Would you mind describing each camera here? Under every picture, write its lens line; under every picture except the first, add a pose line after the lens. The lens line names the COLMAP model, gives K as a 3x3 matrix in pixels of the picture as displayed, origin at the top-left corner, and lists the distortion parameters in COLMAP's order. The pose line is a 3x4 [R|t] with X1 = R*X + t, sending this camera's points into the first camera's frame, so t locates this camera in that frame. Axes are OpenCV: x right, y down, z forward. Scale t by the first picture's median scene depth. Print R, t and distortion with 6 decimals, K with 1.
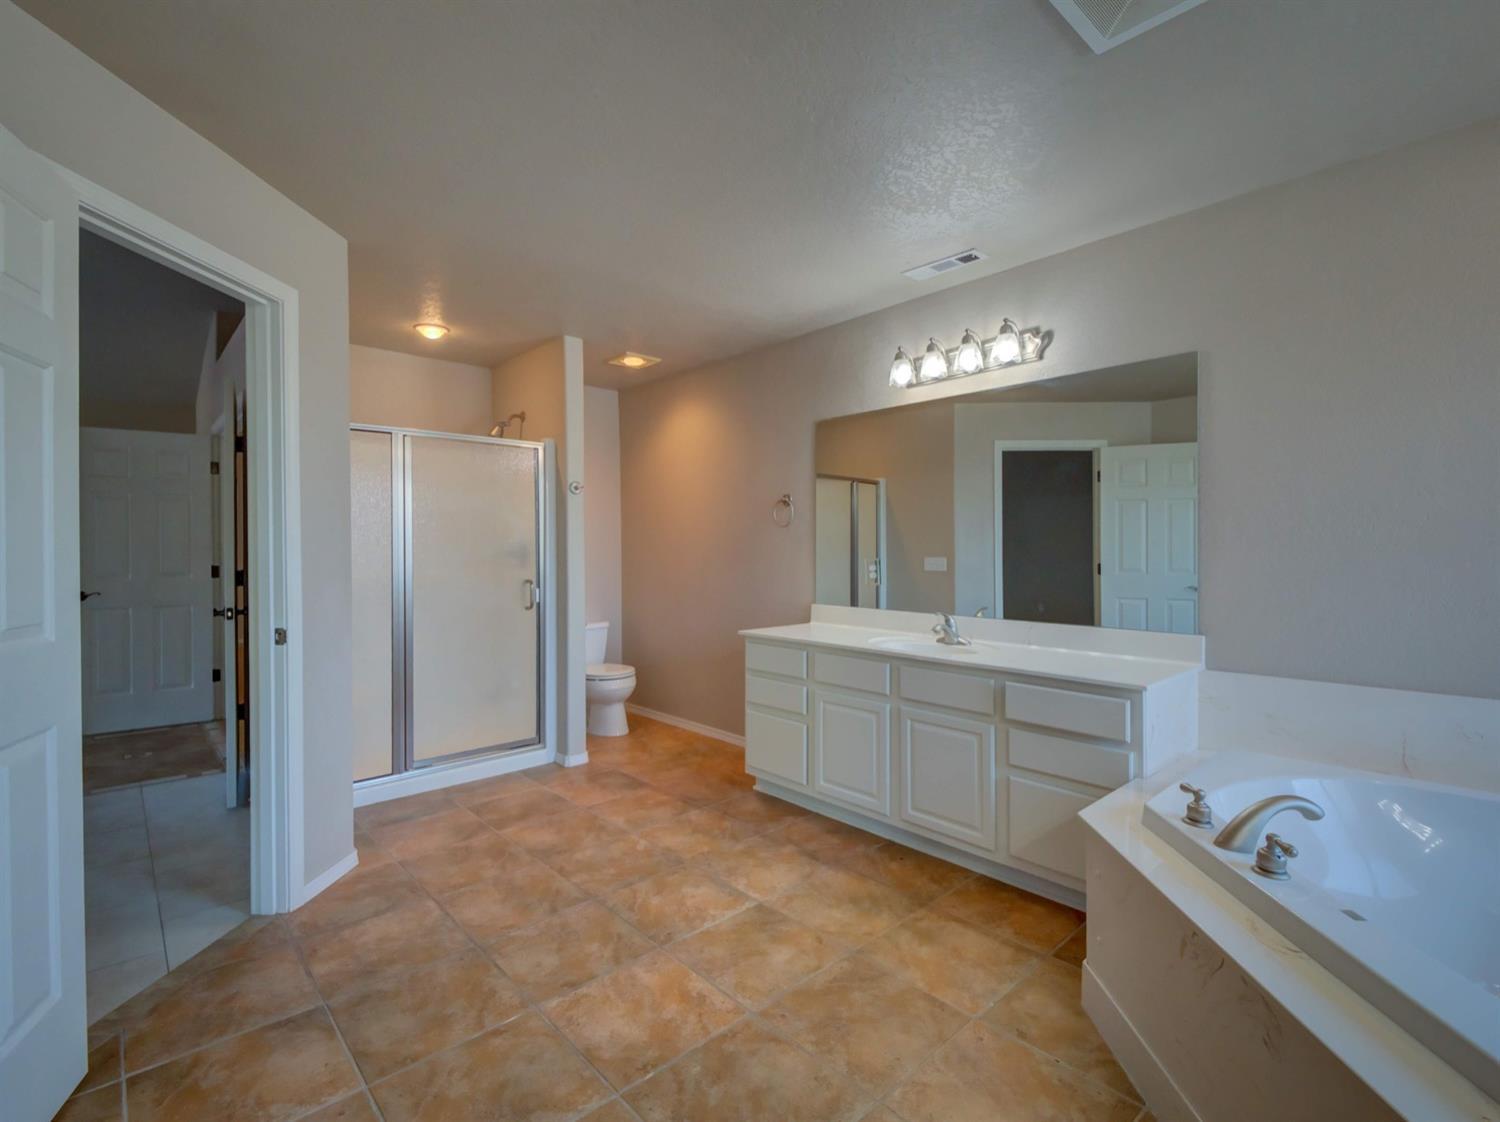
lens RADIAL K [[710.0, 0, 750.9], [0, 710.0, 541.4], [0, 0, 1]] dist [-0.002719, -0.000440]
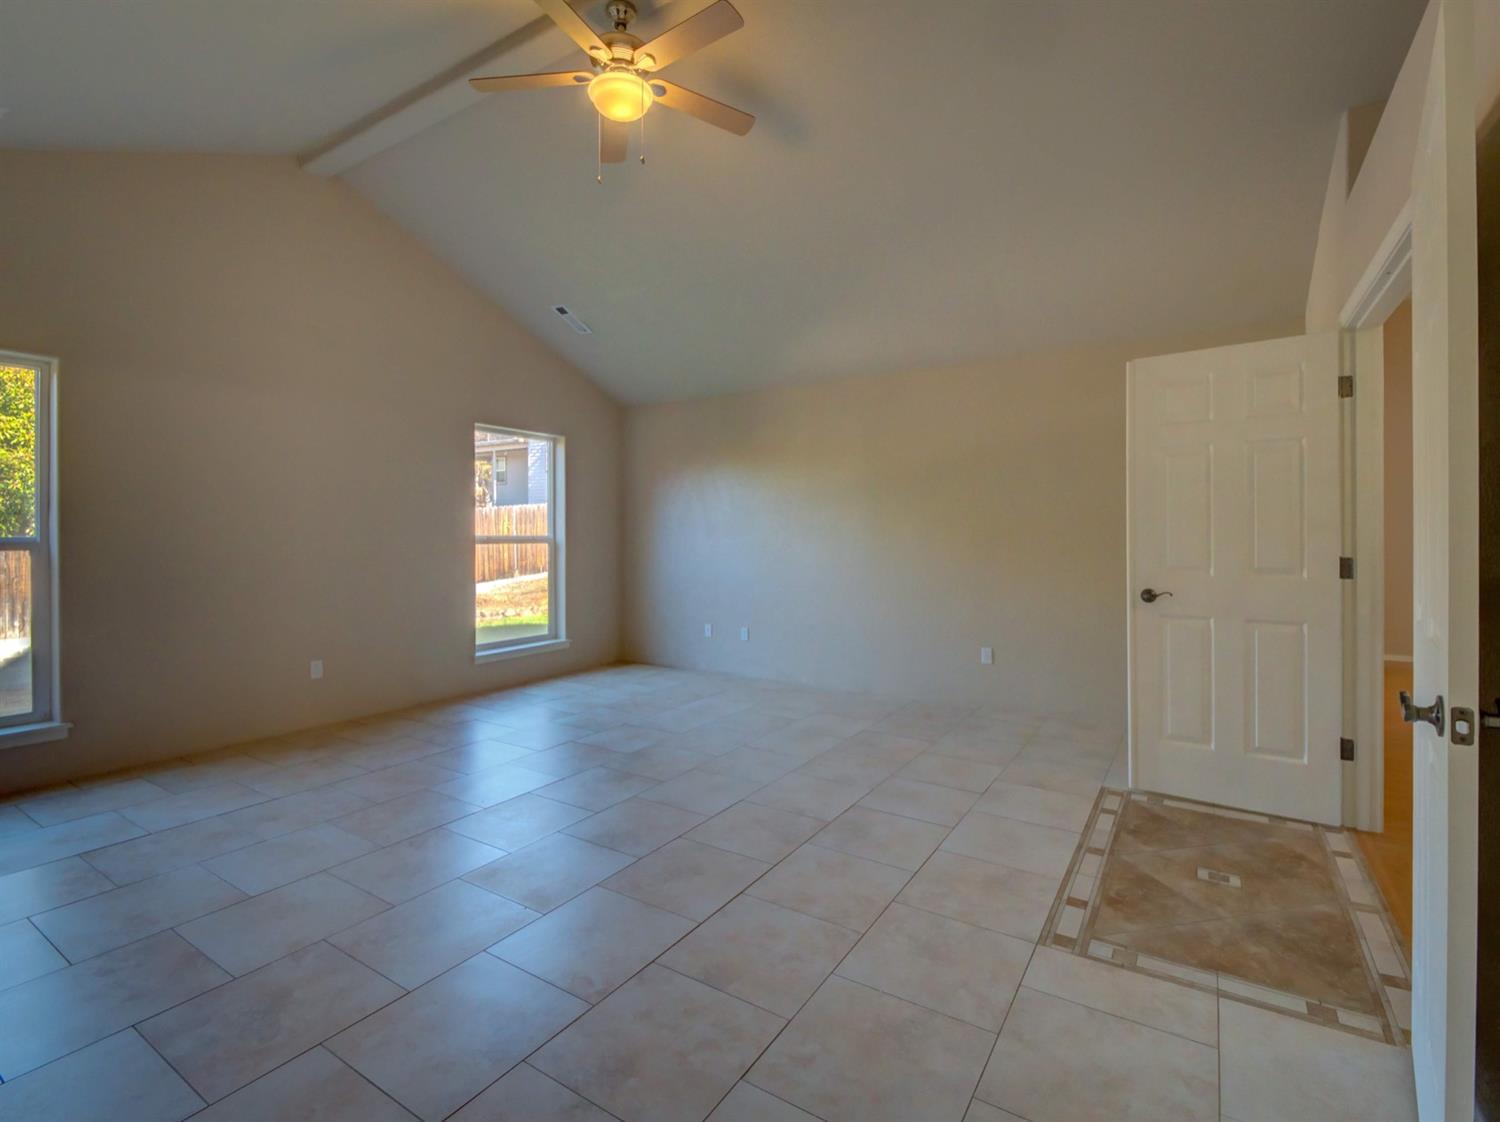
lens RADIAL K [[710.0, 0, 750.9], [0, 710.0, 541.4], [0, 0, 1]] dist [-0.002719, -0.000440]
pose [[0.251923, 0.009575, -0.967700, -0.328510], [0.008341, 0.999892, 0.012065, 0.010071], [0.967711, -0.011111, 0.251816, 0.397480]]
